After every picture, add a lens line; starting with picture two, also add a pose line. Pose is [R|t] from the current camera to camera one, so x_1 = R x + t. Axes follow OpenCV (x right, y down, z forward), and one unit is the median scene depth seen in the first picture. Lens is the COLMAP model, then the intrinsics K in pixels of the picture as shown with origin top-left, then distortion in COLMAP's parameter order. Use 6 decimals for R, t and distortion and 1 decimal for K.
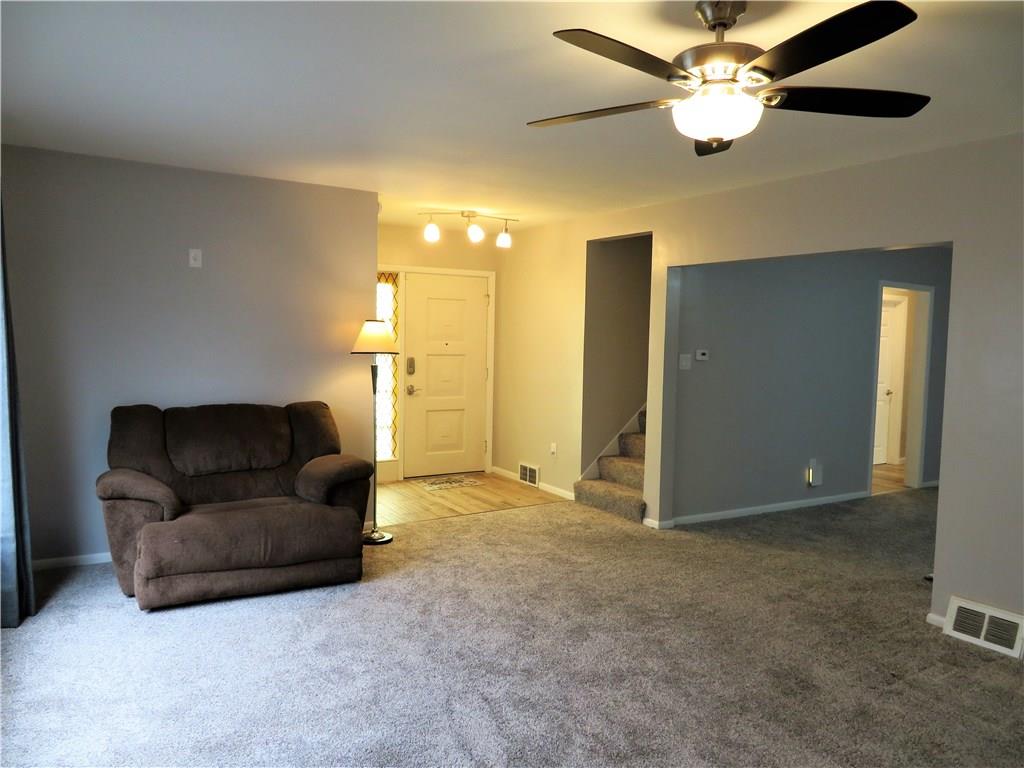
lens RADIAL K [[726.7, 0, 512.1], [0, 726.7, 386.0], [0, 0, 1]] dist [-0.008205, -0.004802]
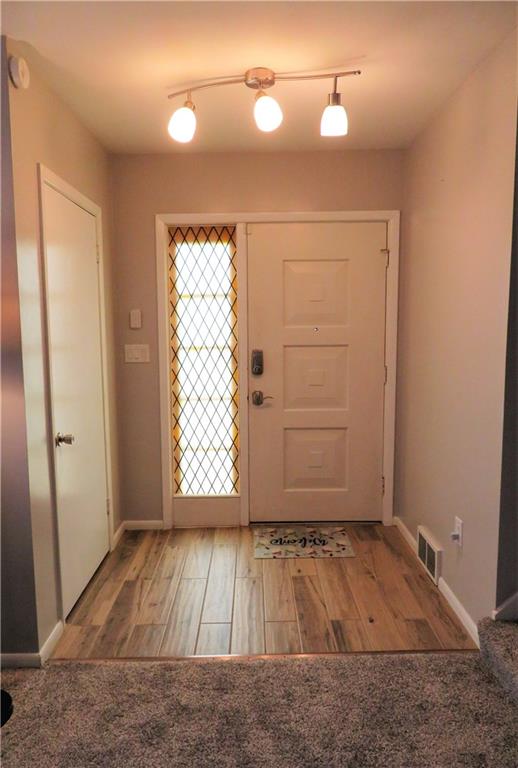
lens RADIAL K [[546.5, 0, 257.7], [0, 546.5, 384.2], [0, 0, 1]] dist [-0.001702, -0.000490]
pose [[0.855501, 0.035088, -0.516611, 0.125840], [-0.009414, 0.998590, 0.052234, -0.034259], [0.517716, -0.039823, 0.854625, 0.561529]]
